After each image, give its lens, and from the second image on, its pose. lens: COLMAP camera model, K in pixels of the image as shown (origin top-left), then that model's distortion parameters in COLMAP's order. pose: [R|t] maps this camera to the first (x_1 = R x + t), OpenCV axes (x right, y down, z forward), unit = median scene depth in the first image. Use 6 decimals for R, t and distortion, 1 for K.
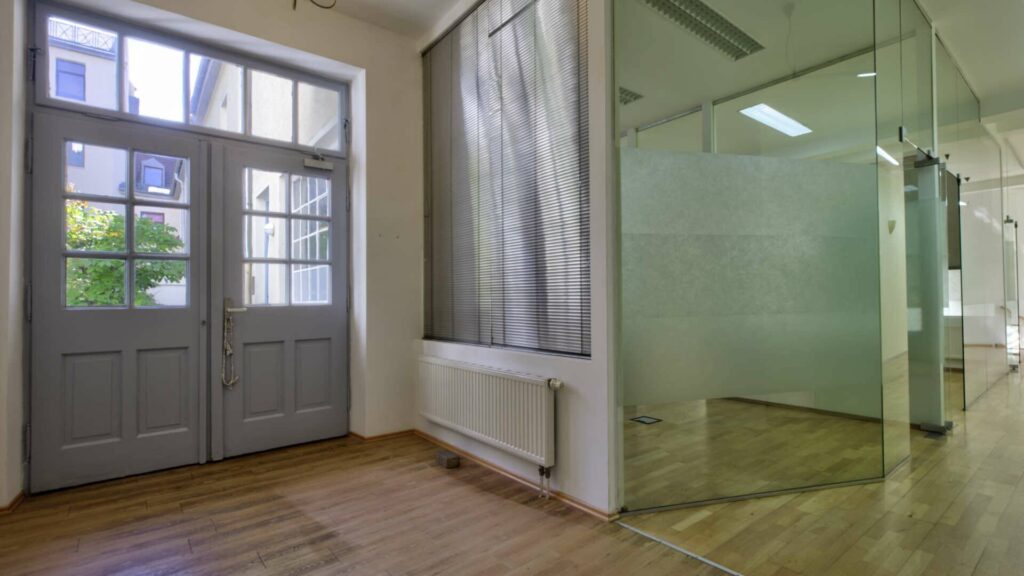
lens RADIAL K [[473.1, 0, 514.0], [0, 473.1, 295.4], [0, 0, 1]] dist [0.000280, 0.002580]
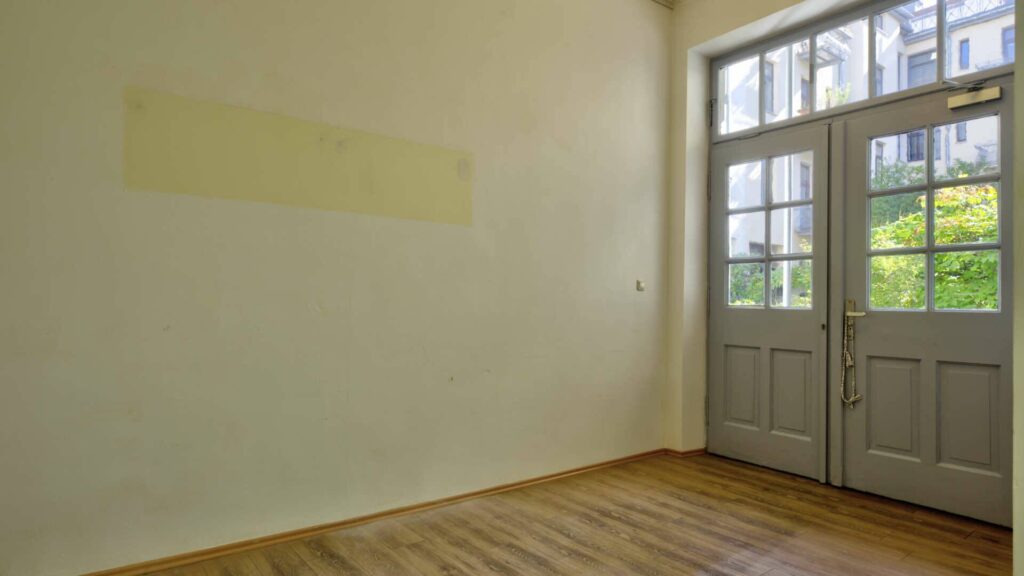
lens RADIAL K [[576.5, 0, 511.6], [0, 576.5, 284.2], [0, 0, 1]] dist [0.033824, 0.000424]
pose [[-0.000462, -0.012731, -0.999919, 0.501808], [0.001495, 0.999918, -0.012731, -0.011035], [0.999999, -0.001501, -0.000443, 0.442914]]
